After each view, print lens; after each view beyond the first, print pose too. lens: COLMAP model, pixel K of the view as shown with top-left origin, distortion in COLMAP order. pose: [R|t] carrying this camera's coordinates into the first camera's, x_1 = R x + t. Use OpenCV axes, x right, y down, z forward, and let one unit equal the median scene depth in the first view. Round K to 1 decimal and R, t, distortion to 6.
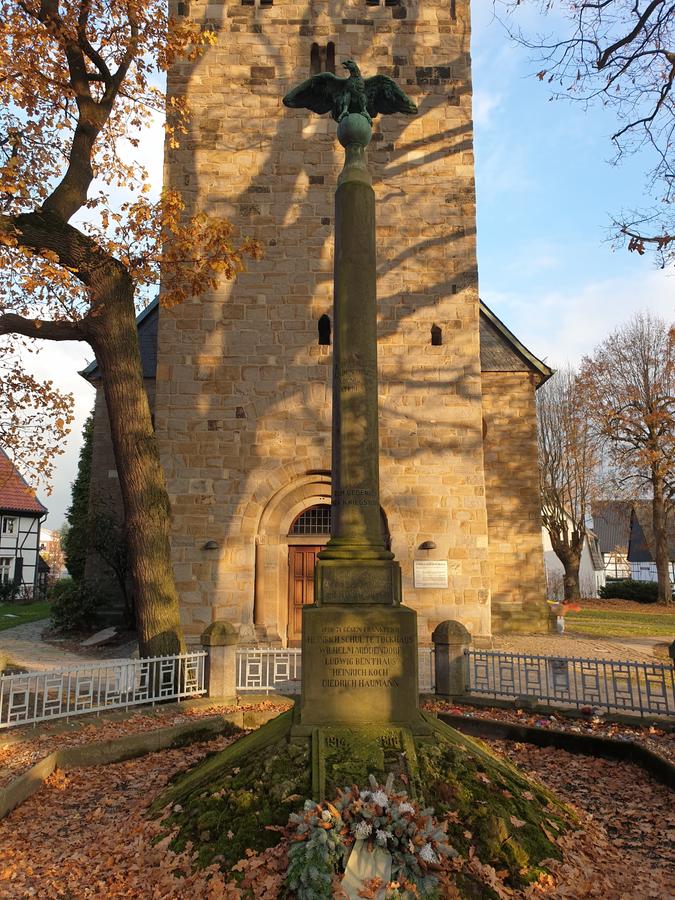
lens RADIAL K [[677.2, 0, 338.2], [0, 677.2, 437.2], [0, 0, 1]] dist [0.011411, 0.002382]
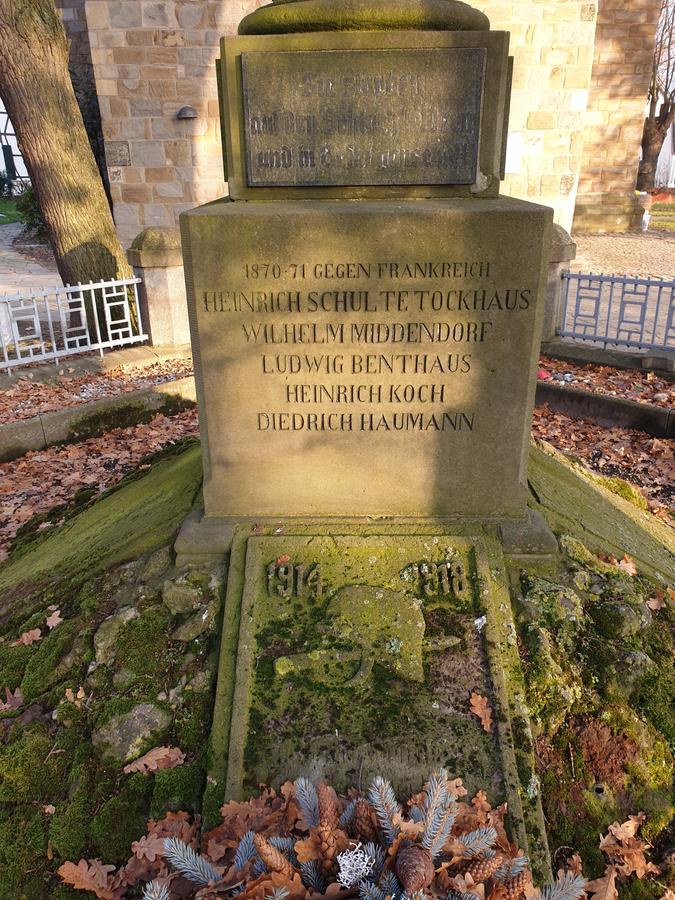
lens RADIAL K [[677.2, 0, 338.2], [0, 677.2, 437.2], [0, 0, 1]] dist [0.011411, 0.002382]
pose [[0.998399, 0.009733, -0.055714, 0.025755], [0.022311, 0.837415, 0.546113, 0.118790], [0.051971, -0.546482, 0.835857, 0.468440]]
